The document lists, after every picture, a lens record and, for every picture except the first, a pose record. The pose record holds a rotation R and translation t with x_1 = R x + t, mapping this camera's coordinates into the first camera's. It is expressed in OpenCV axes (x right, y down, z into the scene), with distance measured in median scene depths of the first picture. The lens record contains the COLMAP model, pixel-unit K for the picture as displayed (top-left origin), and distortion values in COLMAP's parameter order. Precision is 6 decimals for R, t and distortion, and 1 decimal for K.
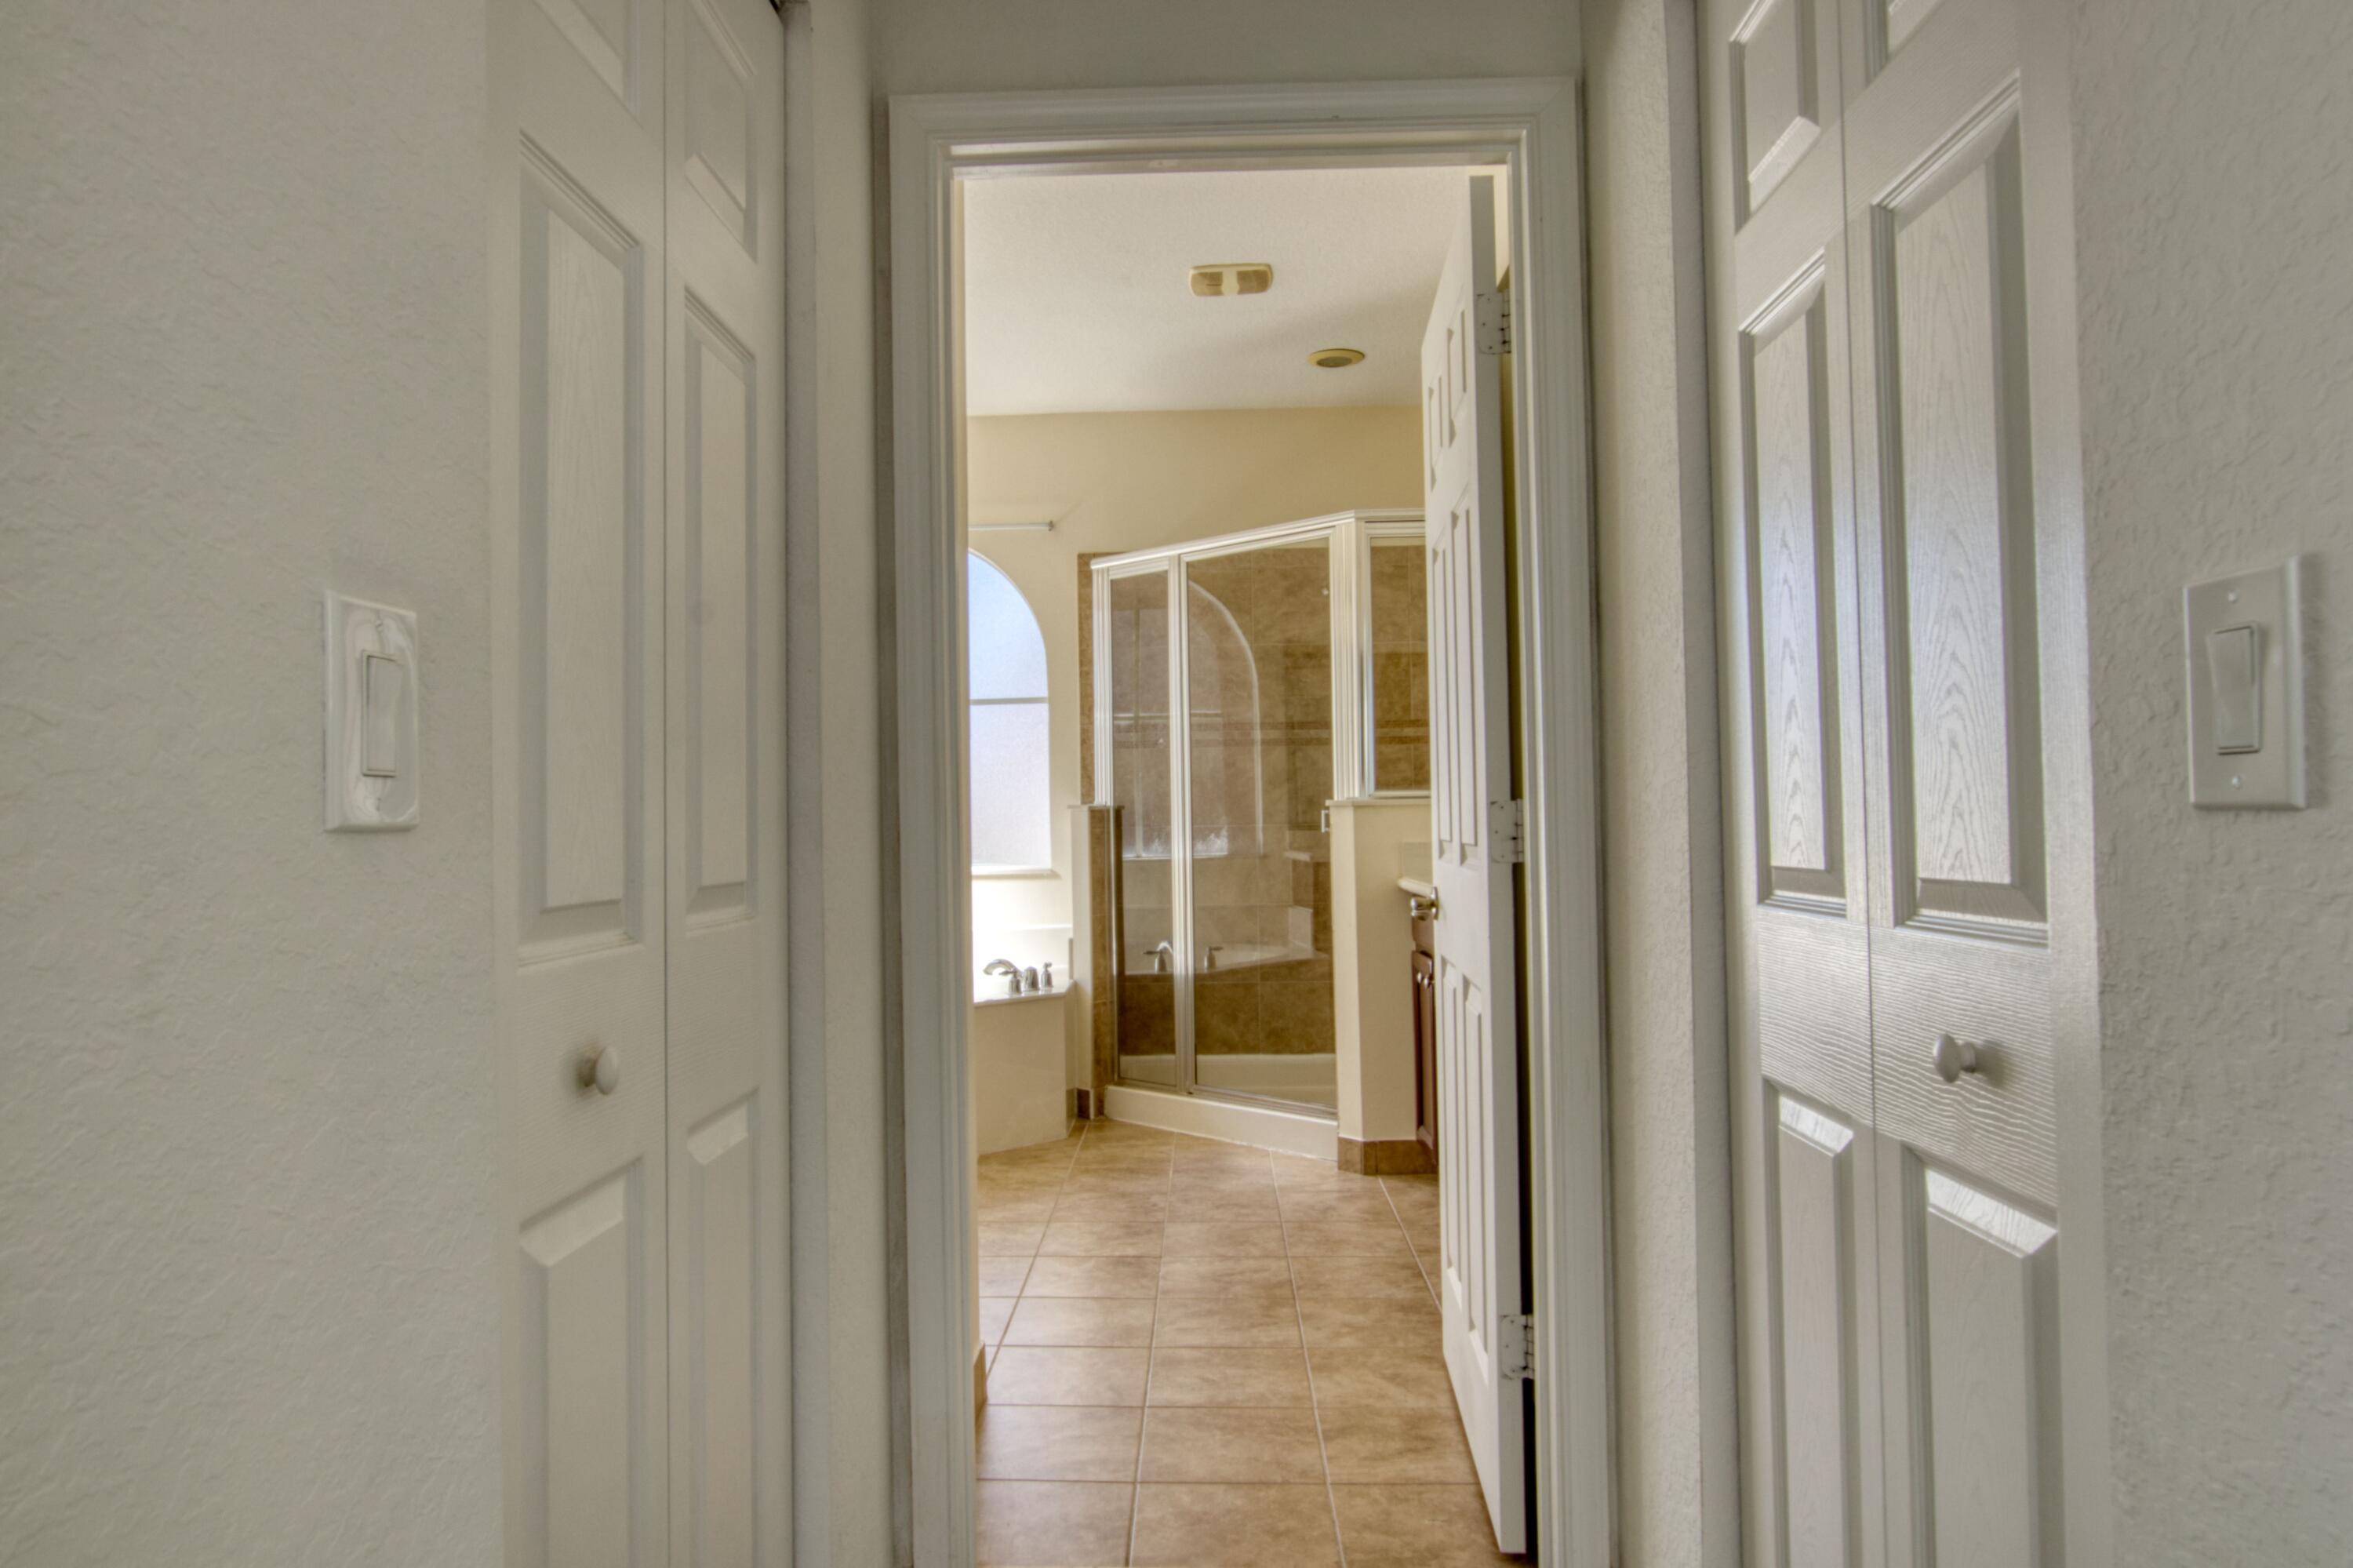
lens RADIAL K [[1466.9, 0, 1163.1], [0, 1466.9, 790.1], [0, 0, 1]] dist [-0.026278, -0.000272]
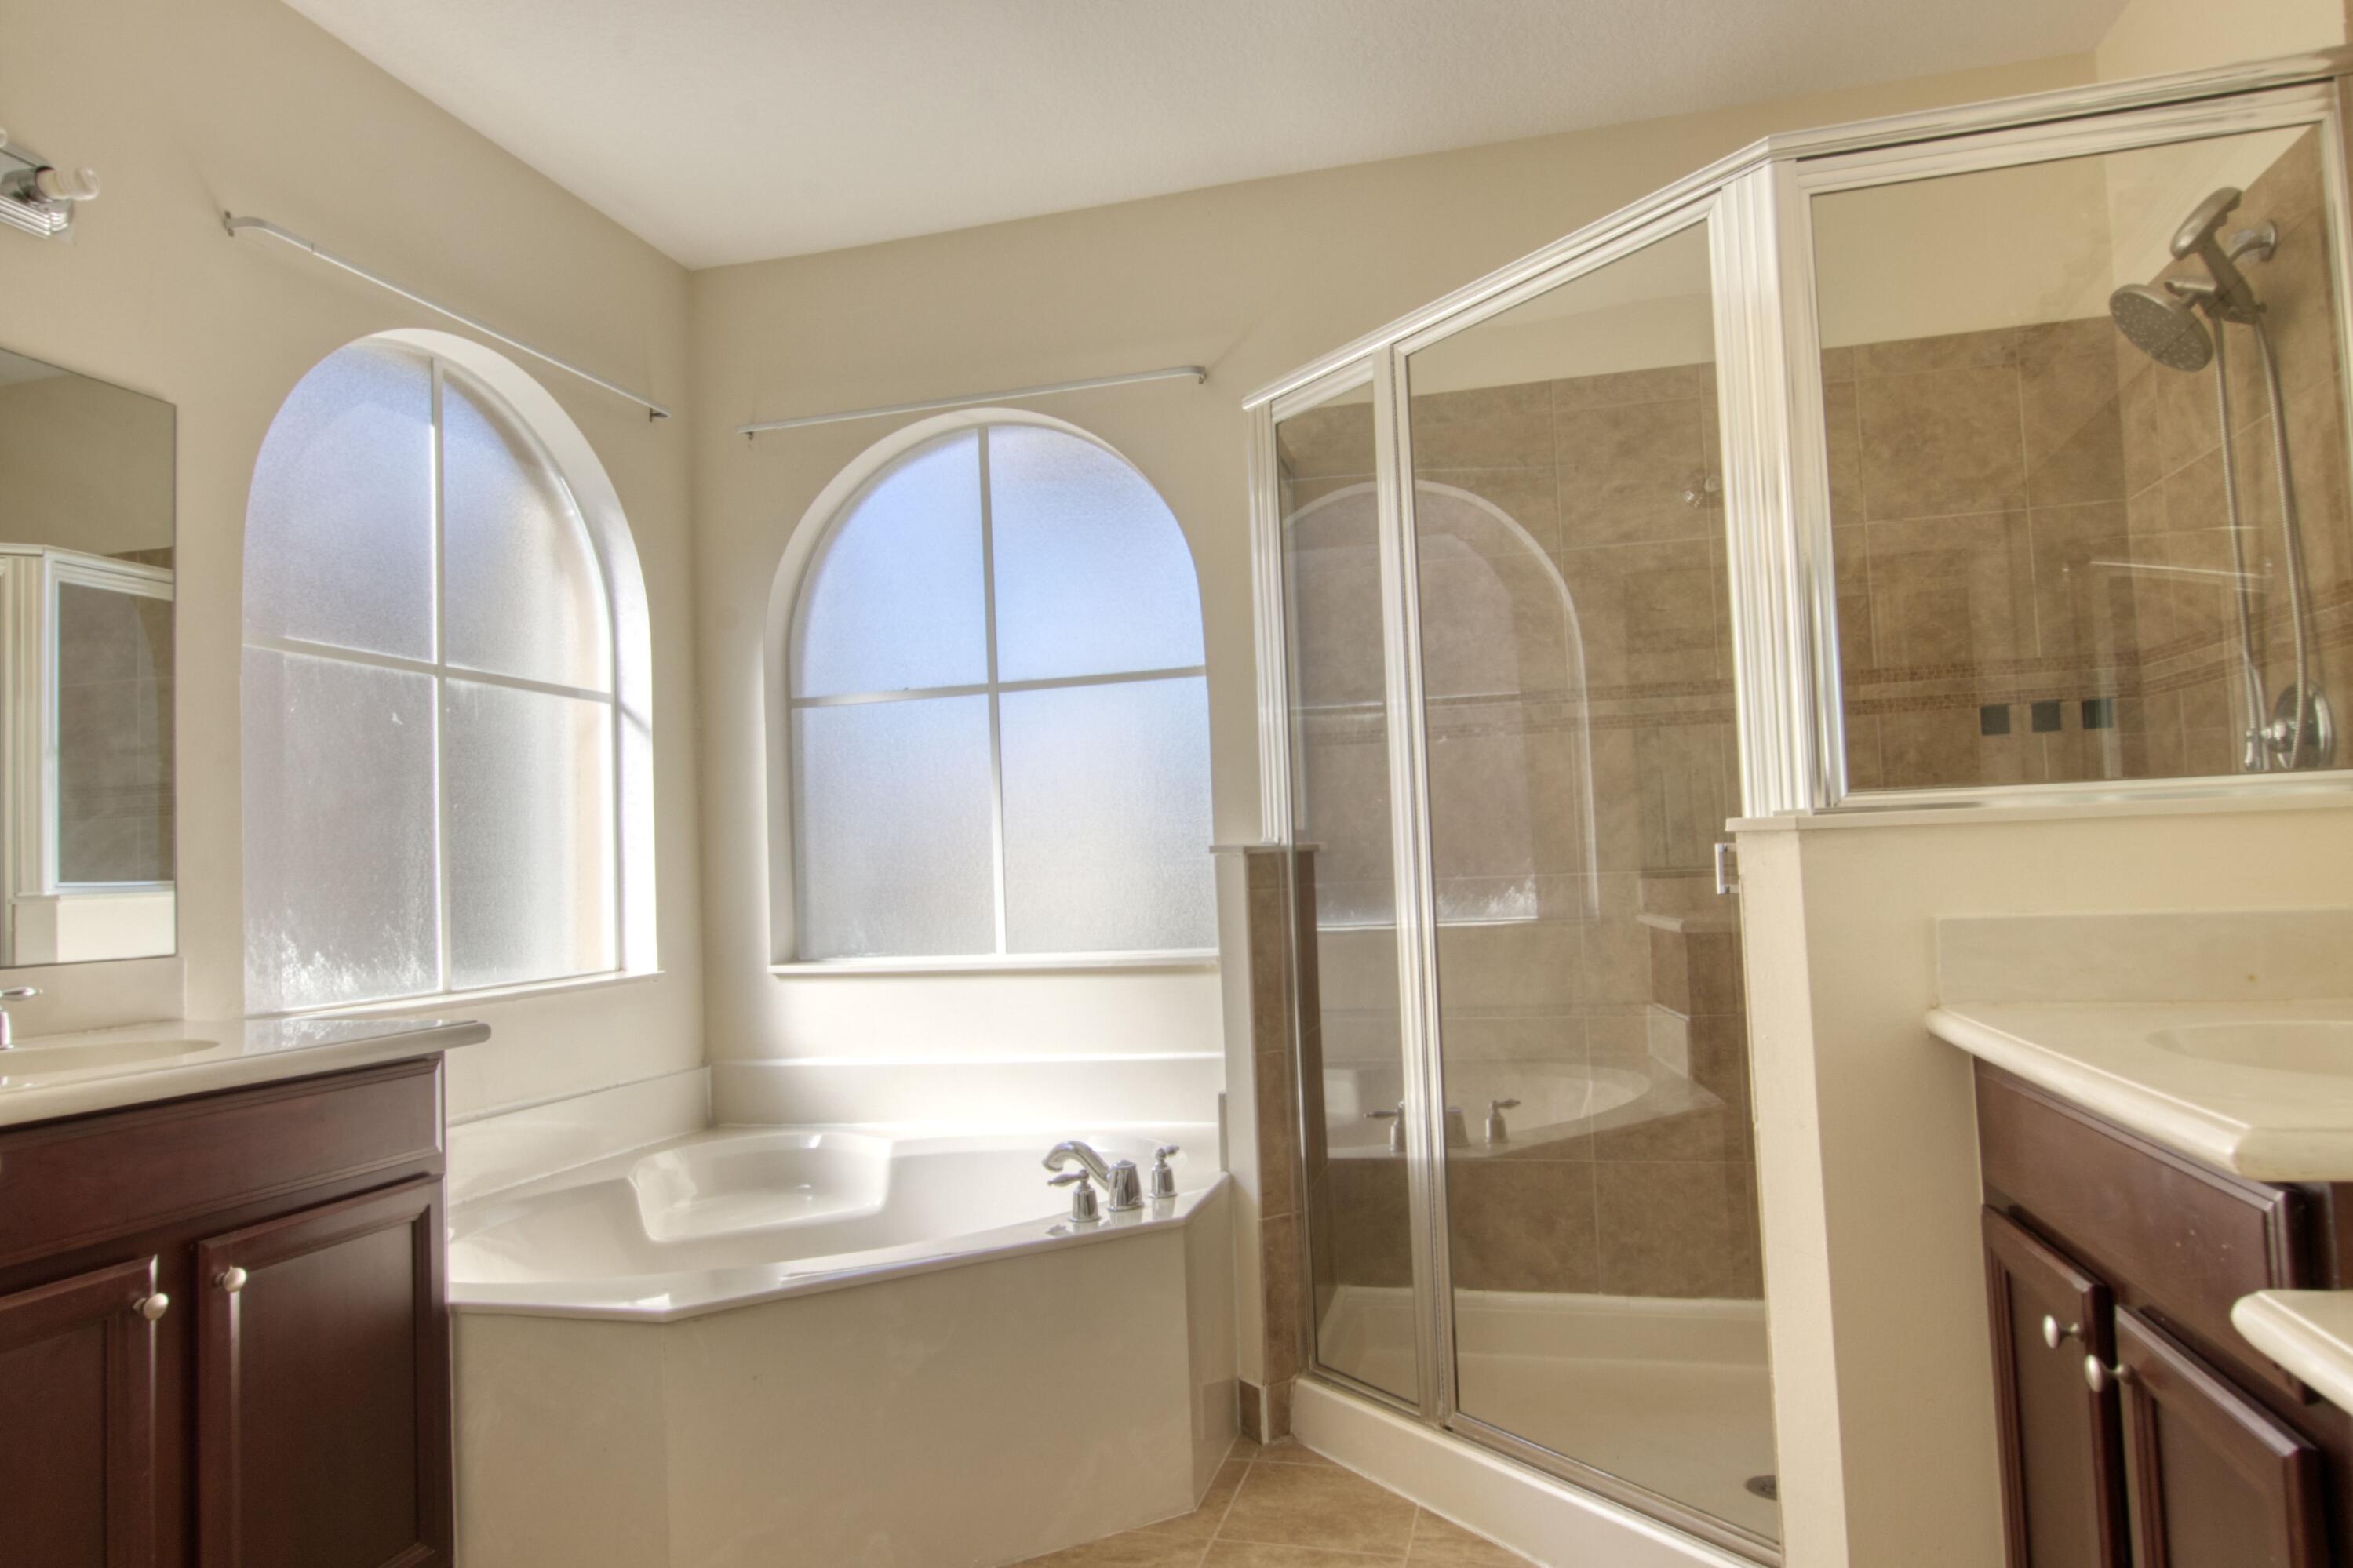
lens RADIAL K [[1466.6, 0, 1163.1], [0, 1466.6, 790.1], [0, 0, 1]] dist [-0.026278, -0.000272]
pose [[0.972667, -0.033685, -0.229748, 0.043050], [0.027156, 0.999134, -0.031524, 0.006491], [0.230610, 0.024423, 0.972740, 0.472799]]
